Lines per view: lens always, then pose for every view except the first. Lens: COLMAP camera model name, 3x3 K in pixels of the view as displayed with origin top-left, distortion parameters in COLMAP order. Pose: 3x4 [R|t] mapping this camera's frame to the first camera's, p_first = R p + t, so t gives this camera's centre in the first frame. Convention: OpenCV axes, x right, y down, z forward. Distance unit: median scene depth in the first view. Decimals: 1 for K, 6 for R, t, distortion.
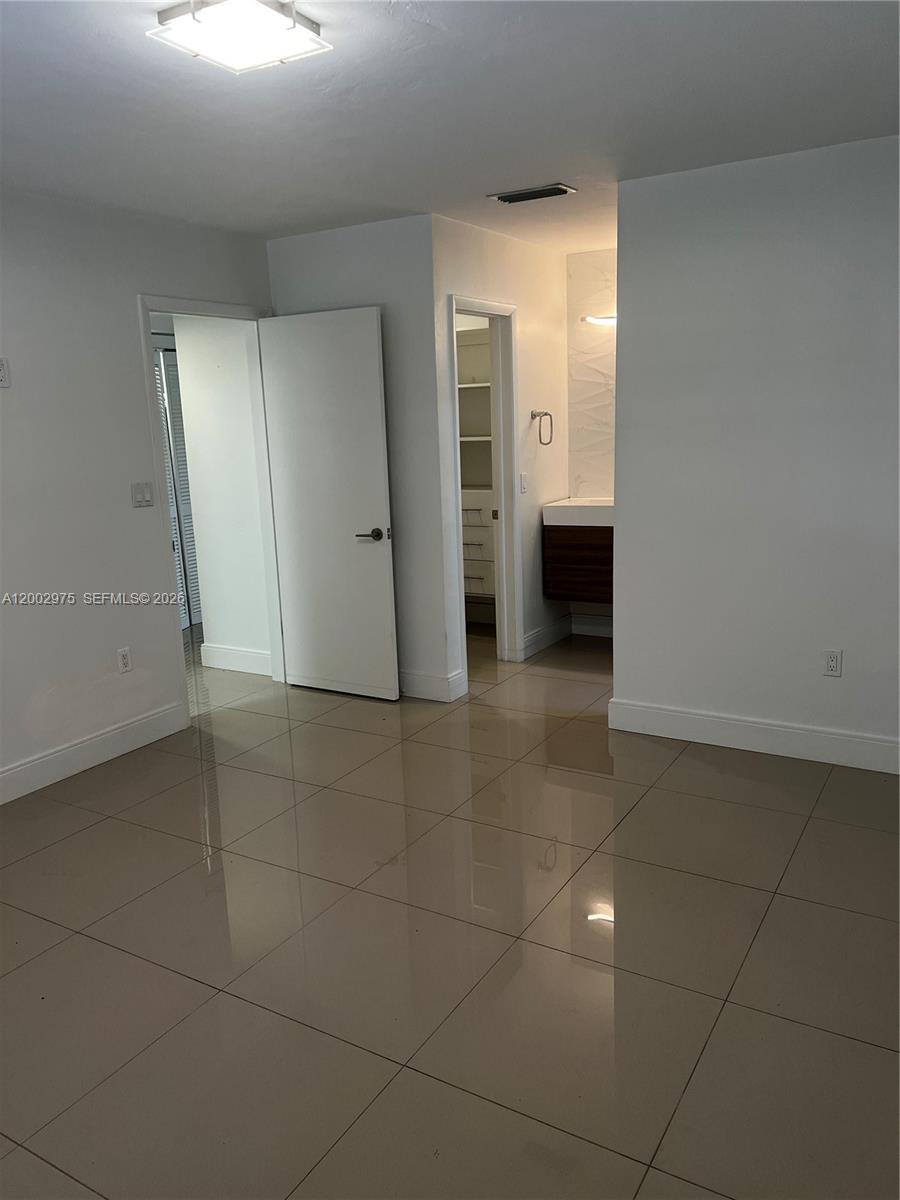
lens RADIAL K [[909.1, 0, 450.4], [0, 909.1, 599.2], [0, 0, 1]] dist [0.038853, -0.050882]
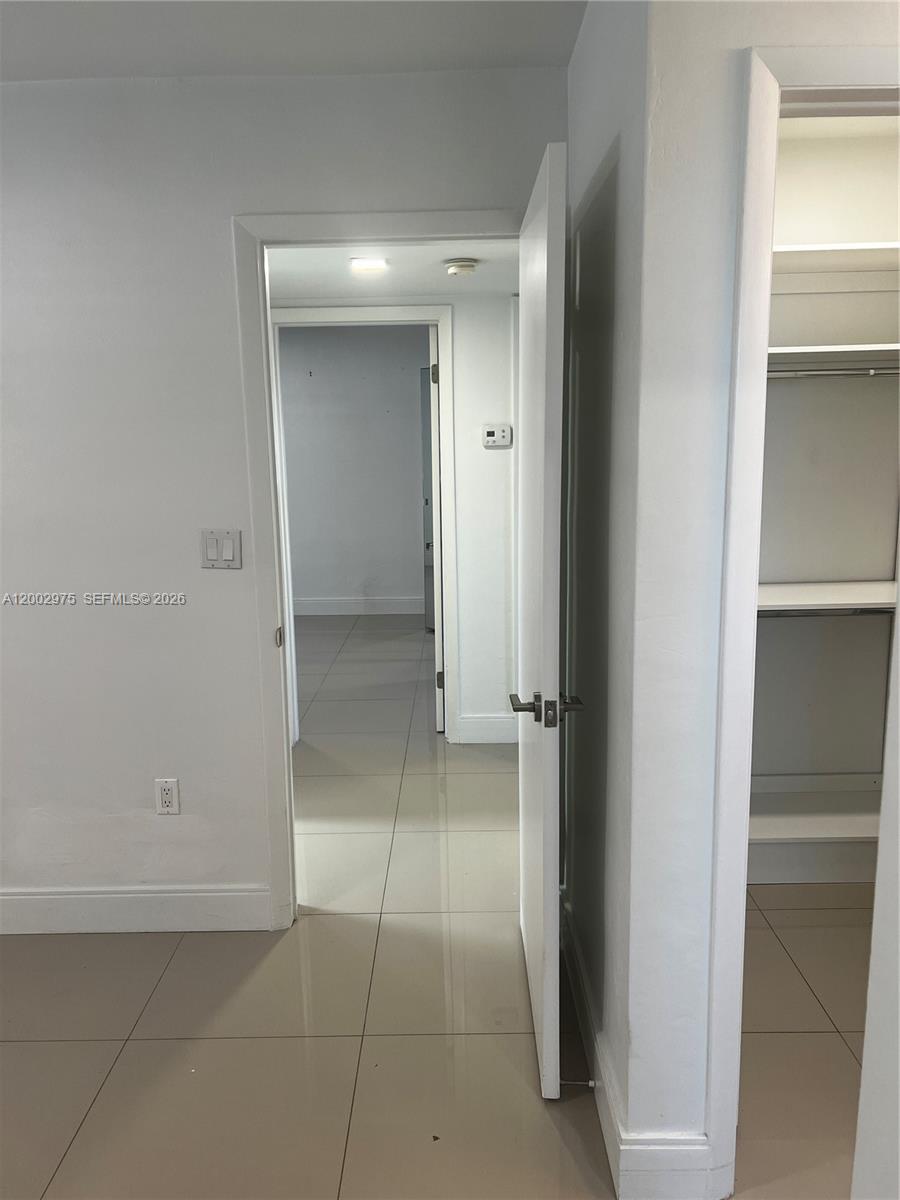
lens RADIAL K [[909.1, 0, 451.5], [0, 909.1, 604.0], [0, 0, 1]] dist [0.038853, -0.050882]
pose [[0.515920, 0.186097, -0.836178, 0.267455], [-0.165123, 0.979416, 0.116095, -0.176535], [0.840572, 0.078177, 0.536029, 0.807451]]
